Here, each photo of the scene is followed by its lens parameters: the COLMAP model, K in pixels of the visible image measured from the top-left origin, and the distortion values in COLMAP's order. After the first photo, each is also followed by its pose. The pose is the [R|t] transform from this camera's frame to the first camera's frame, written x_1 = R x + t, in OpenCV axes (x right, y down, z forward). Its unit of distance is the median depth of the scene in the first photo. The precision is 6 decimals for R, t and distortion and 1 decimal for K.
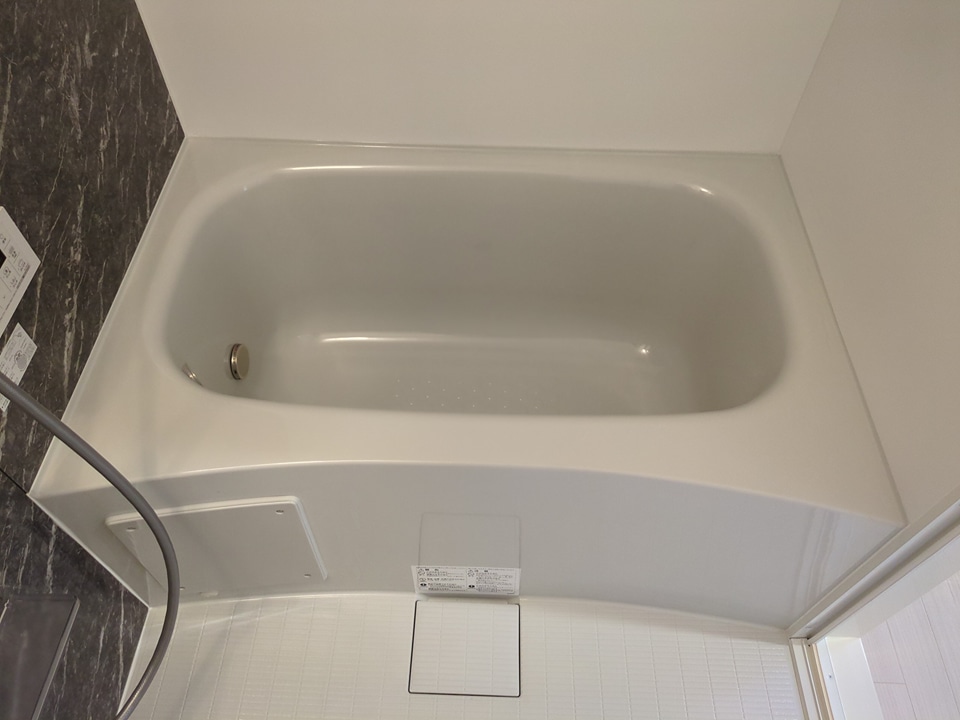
lens RADIAL K [[724.5, 0, 481.1], [0, 724.5, 367.4], [0, 0, 1]] dist [-0.014300, 0.001046]
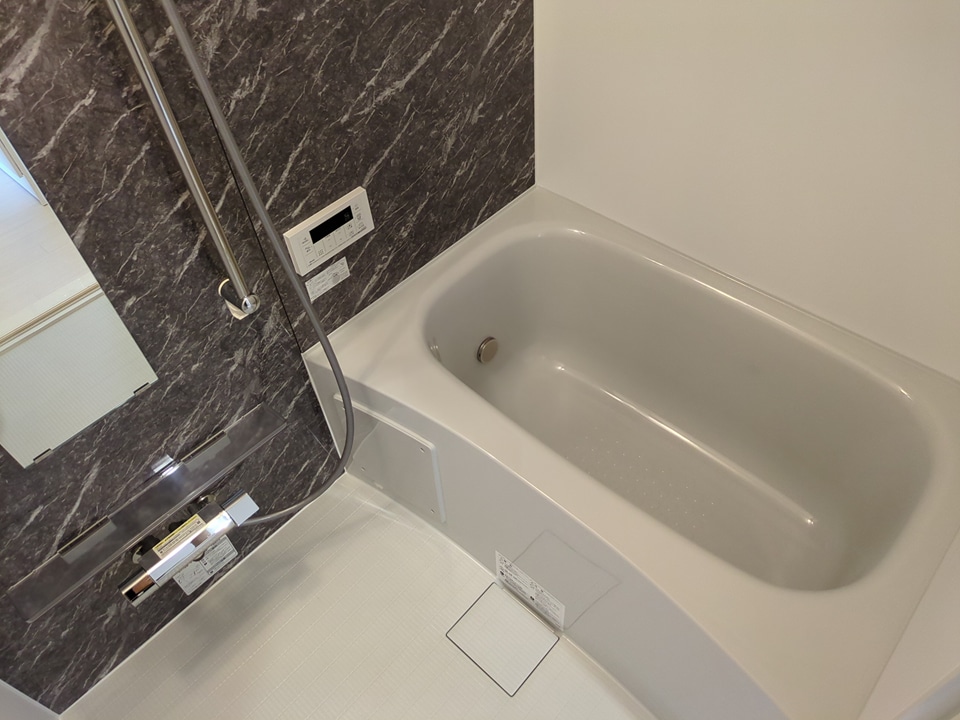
lens RADIAL K [[724.5, 0, 483.0], [0, 724.5, 355.4], [0, 0, 1]] dist [-0.014300, 0.001046]
pose [[0.744694, 0.443452, -0.498779, 0.426769], [-0.481121, 0.874647, 0.059296, -0.098621], [0.462551, 0.195815, 0.864698, -0.184037]]
